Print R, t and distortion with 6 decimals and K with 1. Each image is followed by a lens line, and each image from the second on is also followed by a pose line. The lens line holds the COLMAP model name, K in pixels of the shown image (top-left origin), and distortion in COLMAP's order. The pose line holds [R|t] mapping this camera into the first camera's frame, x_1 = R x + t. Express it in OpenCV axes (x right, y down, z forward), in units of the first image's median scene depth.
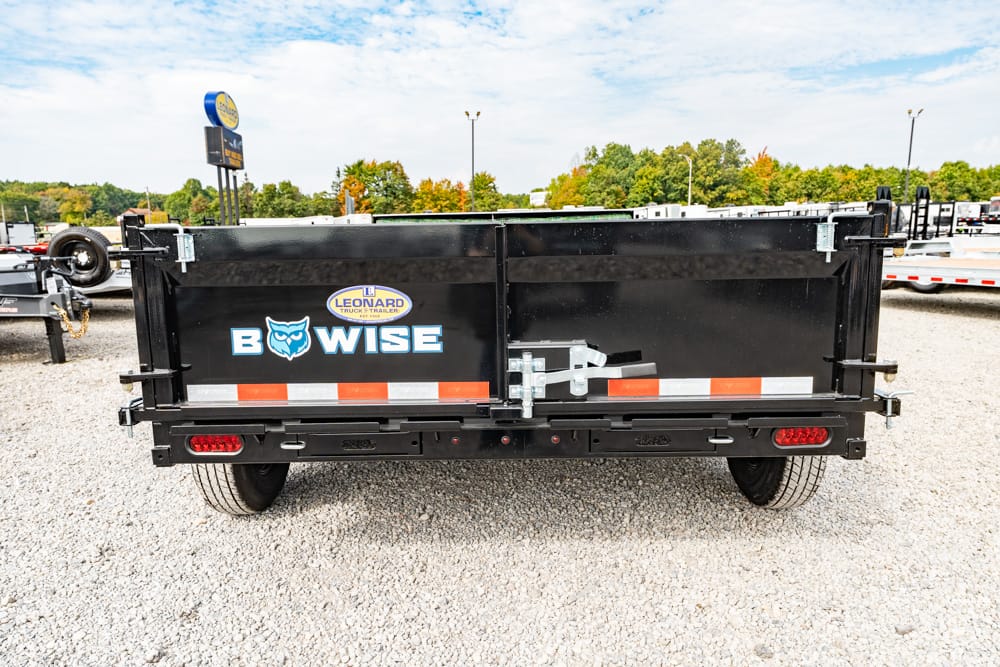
lens RADIAL K [[646.4, 0, 492.4], [0, 646.4, 339.4], [0, 0, 1]] dist [0.000864, -0.001636]
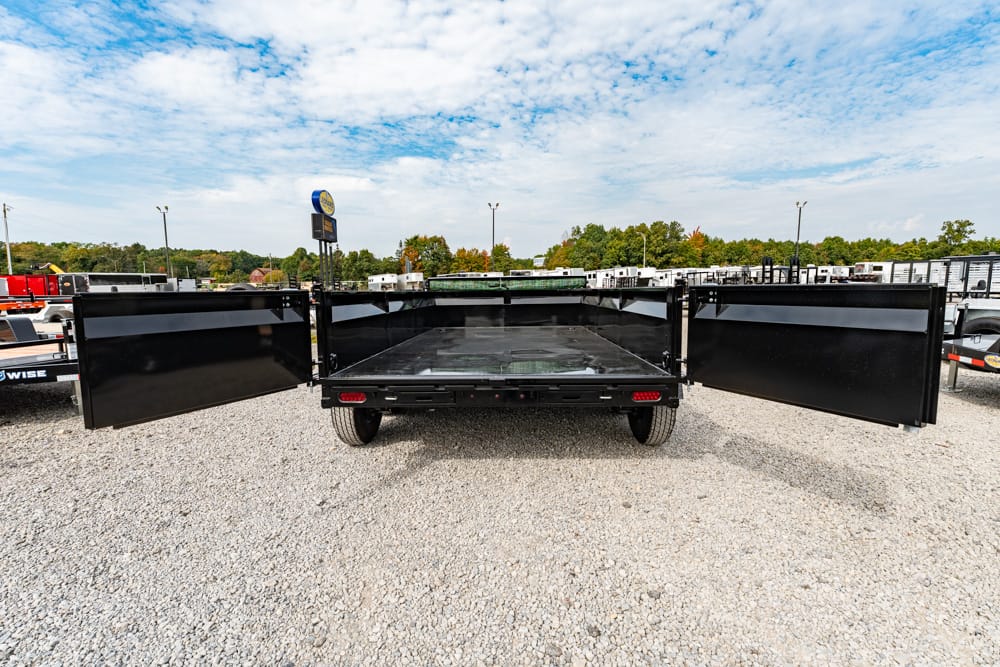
lens RADIAL K [[646.4, 0, 492.4], [0, 646.4, 339.4], [0, 0, 1]] dist [0.000864, -0.001636]
pose [[0.998473, 0.007762, -0.054691, 0.048441], [-0.011285, 0.997860, -0.064411, 0.047182], [0.054074, 0.064929, 0.996424, -0.427783]]
